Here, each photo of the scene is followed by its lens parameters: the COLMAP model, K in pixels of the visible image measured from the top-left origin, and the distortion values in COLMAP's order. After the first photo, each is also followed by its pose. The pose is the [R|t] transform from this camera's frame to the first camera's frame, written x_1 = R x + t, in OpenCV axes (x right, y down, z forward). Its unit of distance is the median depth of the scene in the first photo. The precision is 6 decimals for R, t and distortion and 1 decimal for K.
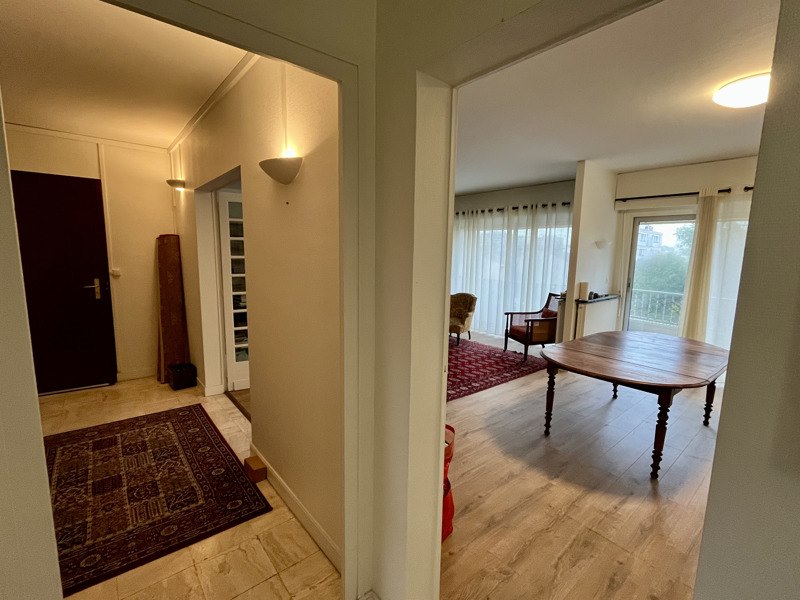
lens RADIAL K [[368.4, 0, 396.8], [0, 368.4, 302.0], [0, 0, 1]] dist [-0.001949, -0.000492]
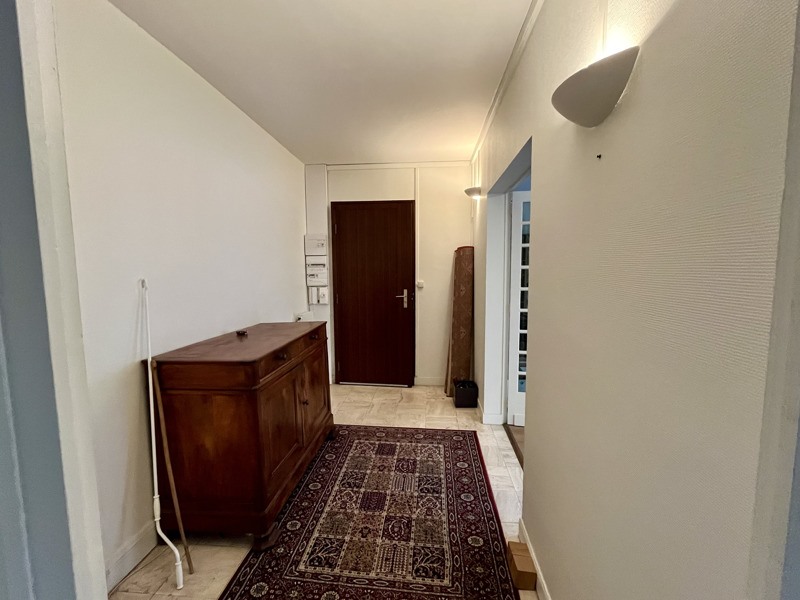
lens RADIAL K [[368.4, 0, 396.8], [0, 368.4, 302.0], [0, 0, 1]] dist [-0.001949, -0.000492]
pose [[0.711821, 0.045346, -0.700895, -0.057381], [-0.076535, 0.996979, -0.013225, -0.009171], [0.698178, 0.063057, 0.713142, 0.203095]]
